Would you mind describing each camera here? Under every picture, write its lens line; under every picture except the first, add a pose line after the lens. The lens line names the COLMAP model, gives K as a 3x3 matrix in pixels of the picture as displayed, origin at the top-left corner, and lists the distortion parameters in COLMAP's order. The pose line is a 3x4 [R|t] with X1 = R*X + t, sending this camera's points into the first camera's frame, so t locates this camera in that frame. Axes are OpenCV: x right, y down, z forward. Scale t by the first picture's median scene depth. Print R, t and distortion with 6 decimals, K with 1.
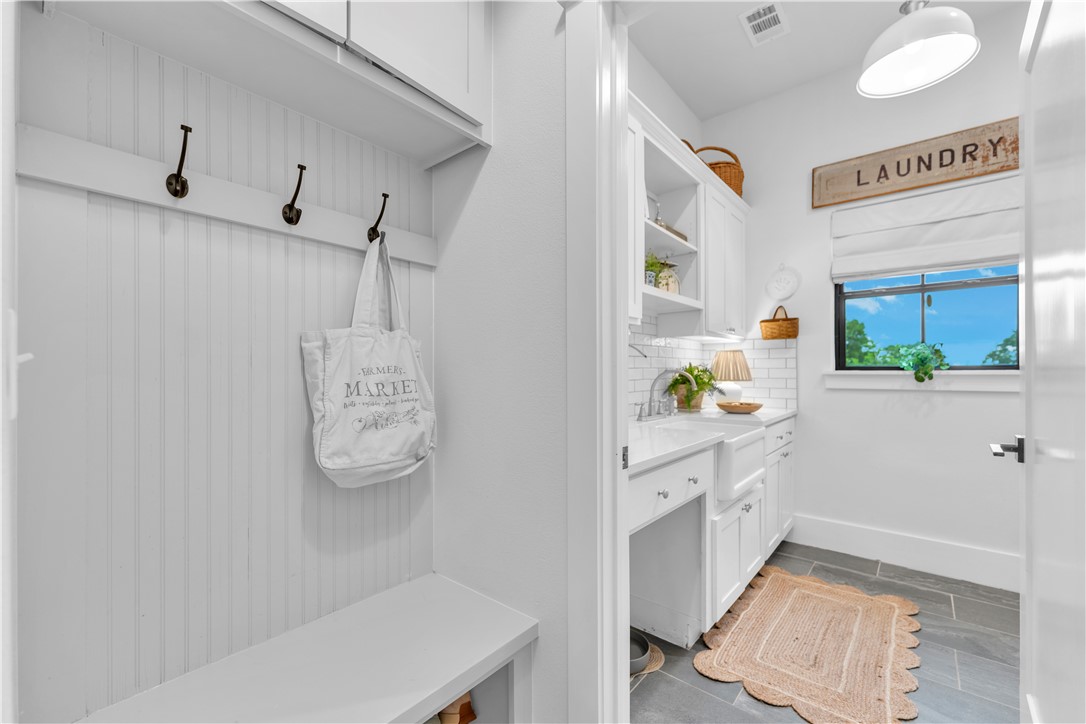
lens RADIAL K [[439.2, 0, 542.8], [0, 439.2, 367.4], [0, 0, 1]] dist [-0.000166, -0.000274]
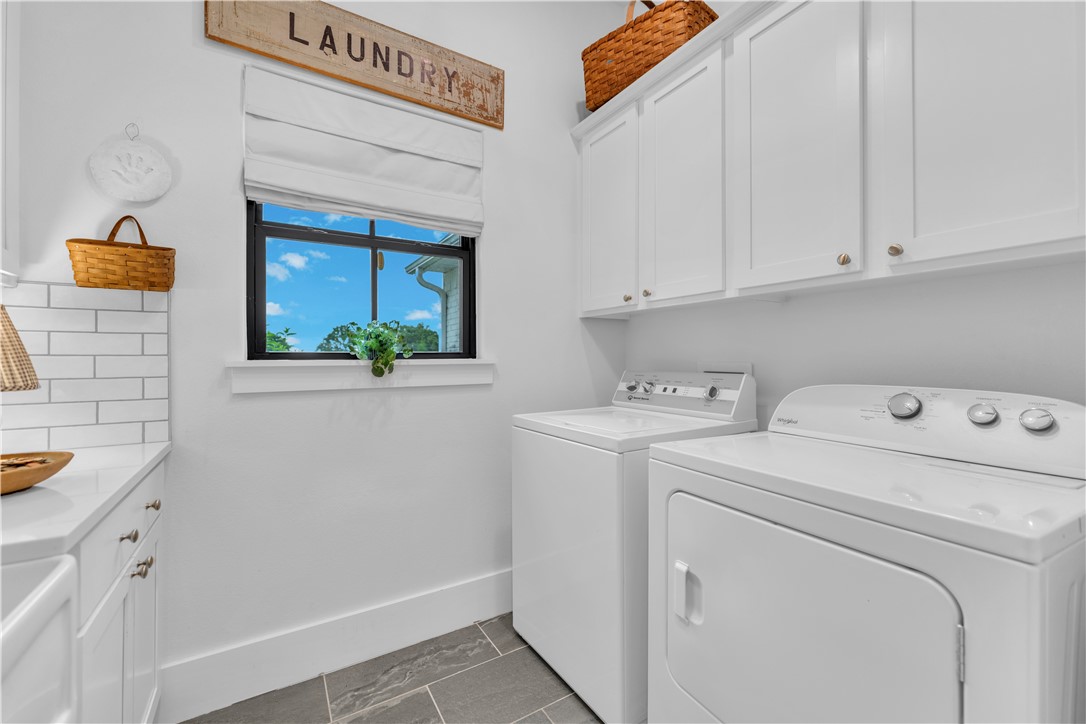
lens RADIAL K [[443.3, 0, 538.5], [0, 443.3, 357.4], [0, 0, 1]] dist [0.000524, -0.000131]
pose [[0.318504, -0.000198, 0.947921, 0.277951], [-0.004815, 0.999987, 0.001827, 0.001574], [-0.947909, -0.005146, 0.318499, 0.519280]]
